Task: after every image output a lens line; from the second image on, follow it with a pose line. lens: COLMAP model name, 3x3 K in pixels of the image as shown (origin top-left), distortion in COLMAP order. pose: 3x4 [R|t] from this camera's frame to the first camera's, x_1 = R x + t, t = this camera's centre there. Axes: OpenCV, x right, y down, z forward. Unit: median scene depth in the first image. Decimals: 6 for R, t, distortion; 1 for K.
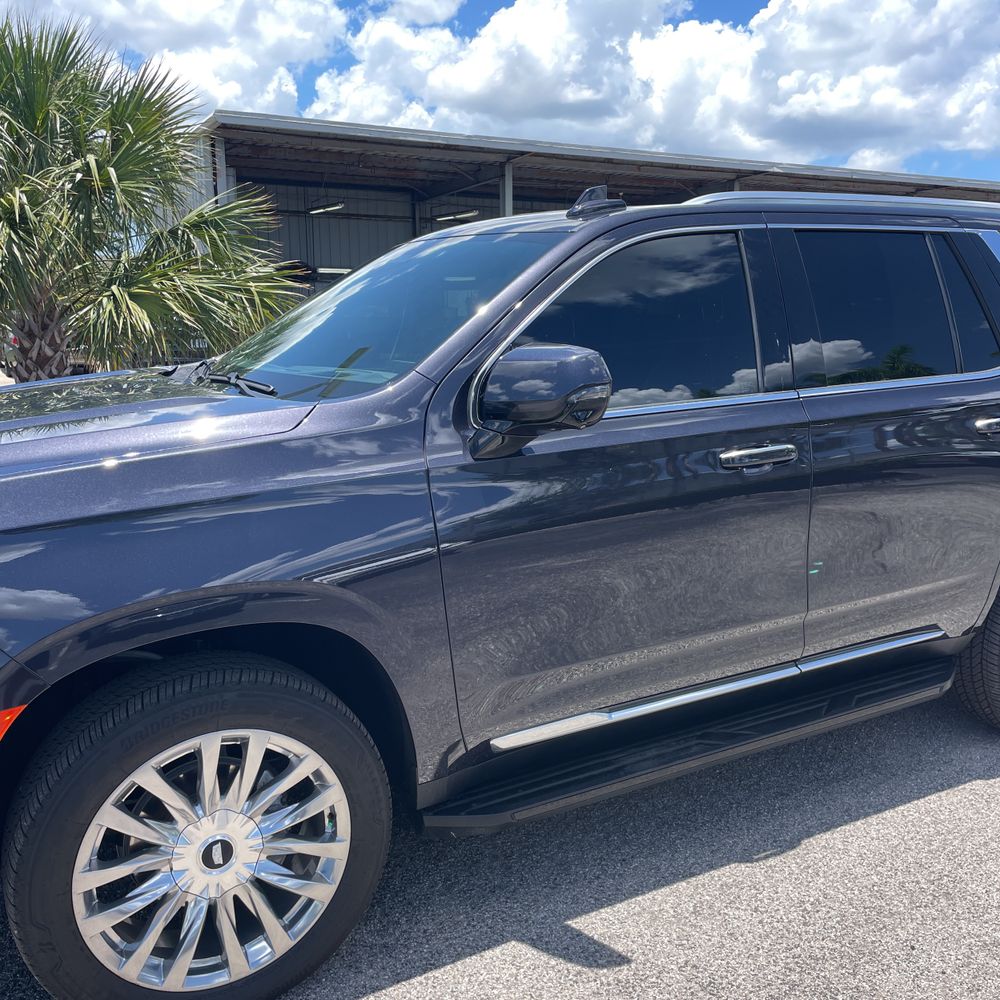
lens RADIAL K [[1002.7, 0, 508.9], [0, 1002.7, 502.6], [0, 0, 1]] dist [0.078014, -0.100695]
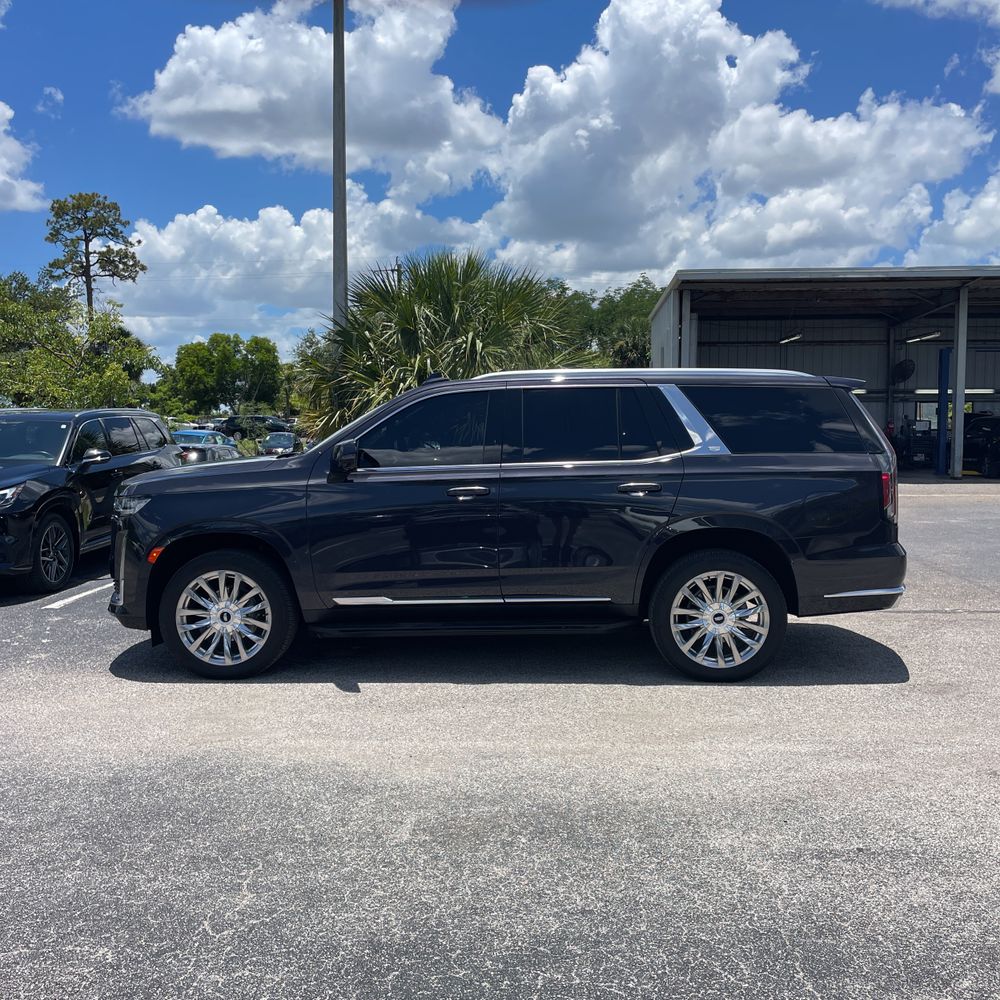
lens RADIAL K [[1010.0, 0, 531.4], [0, 1010.0, 497.9], [0, 0, 1]] dist [0.017846, 0.011514]
pose [[0.853772, 0.033858, -0.519545, 1.670289], [-0.095224, 0.991206, -0.091887, 0.173076], [0.511865, 0.127924, 0.849488, -0.881146]]
